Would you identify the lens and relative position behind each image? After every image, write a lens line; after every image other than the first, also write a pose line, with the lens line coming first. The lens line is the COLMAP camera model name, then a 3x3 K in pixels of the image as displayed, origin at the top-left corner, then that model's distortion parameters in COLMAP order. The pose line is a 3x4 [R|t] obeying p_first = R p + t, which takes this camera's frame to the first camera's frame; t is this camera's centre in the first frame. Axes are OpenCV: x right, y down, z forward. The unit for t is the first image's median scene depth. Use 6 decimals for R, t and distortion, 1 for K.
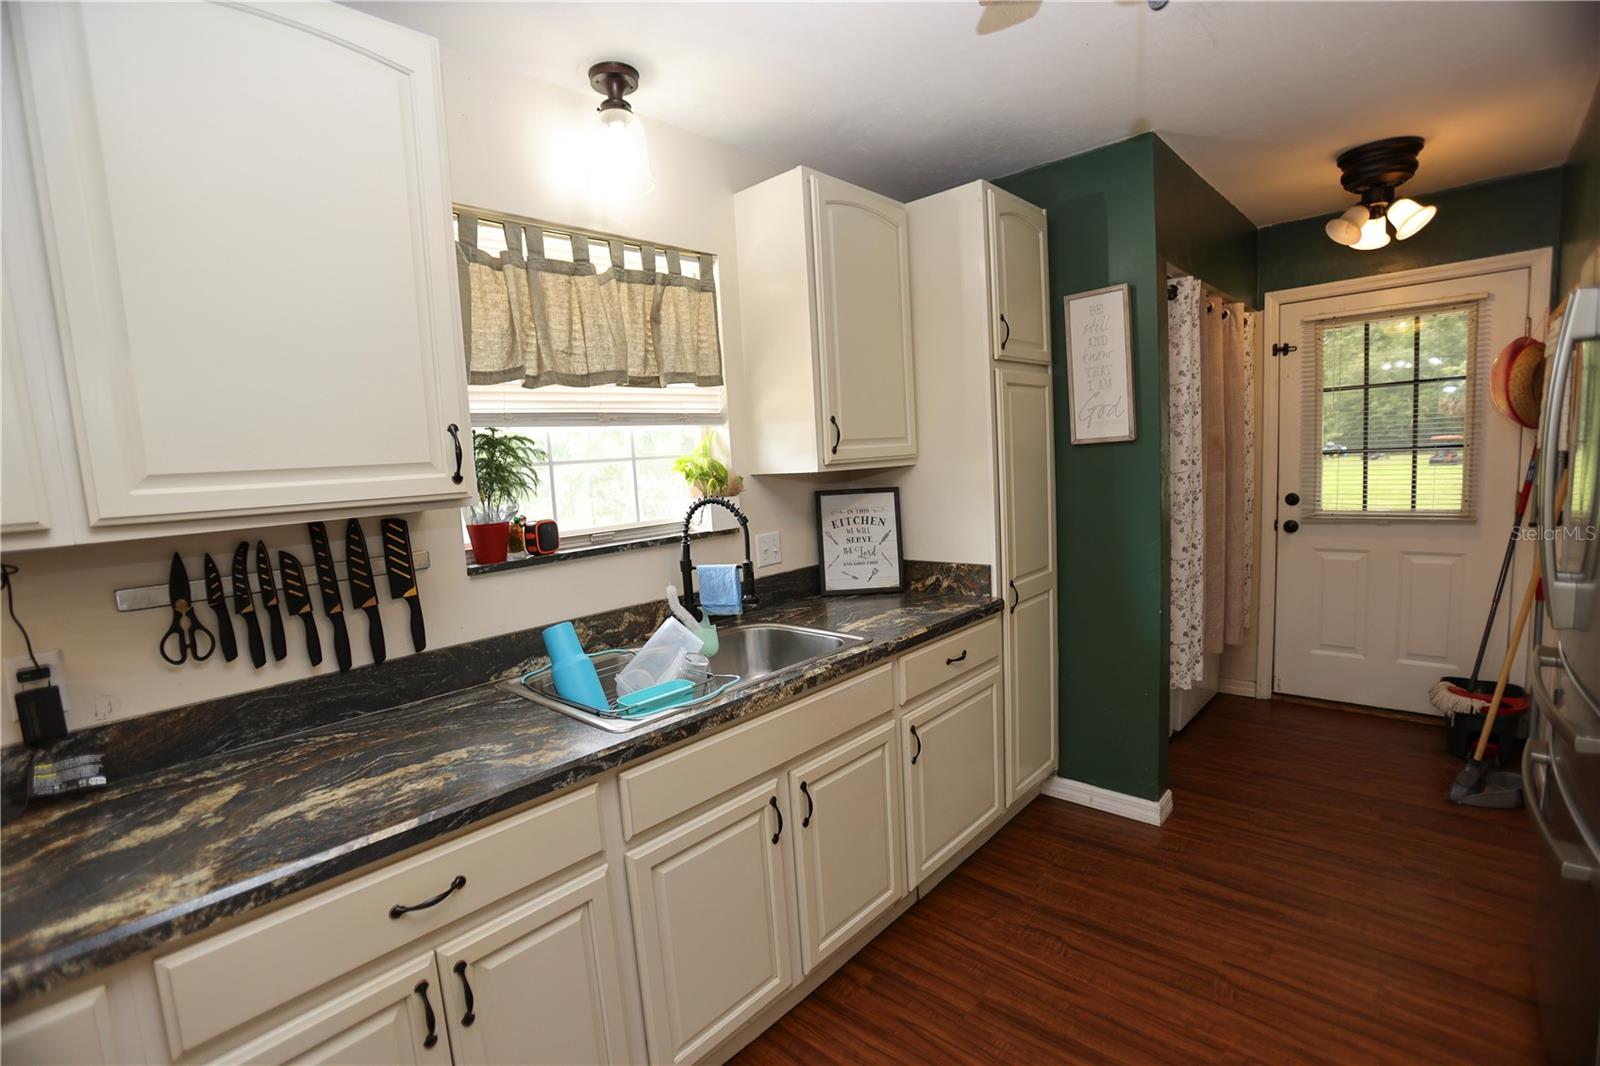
lens RADIAL K [[726.9, 0, 803.2], [0, 726.9, 539.9], [0, 0, 1]] dist [-0.081960, 0.034315]
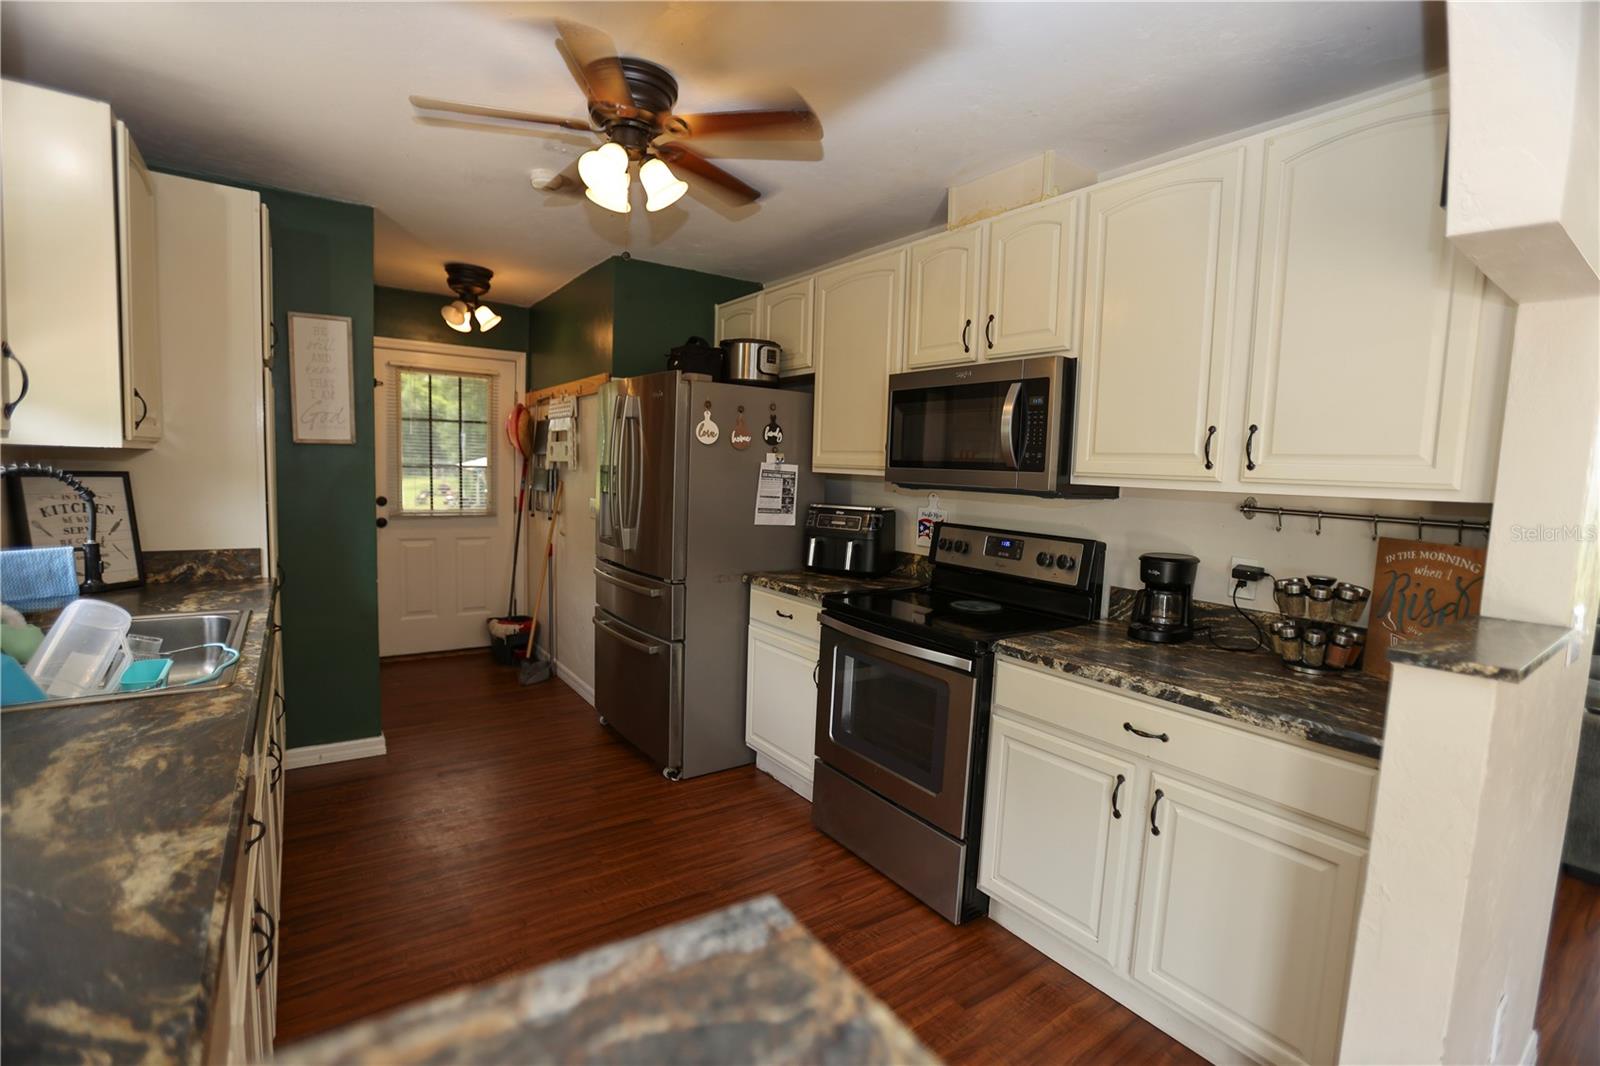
lens RADIAL K [[720.3, 0, 805.3], [0, 720.3, 539.1], [0, 0, 1]] dist [-0.078380, 0.029224]
pose [[0.199417, -0.029727, 0.979464, -0.637715], [0.063108, 0.997854, 0.017436, 0.058899], [-0.977880, 0.058335, 0.200865, -0.000780]]
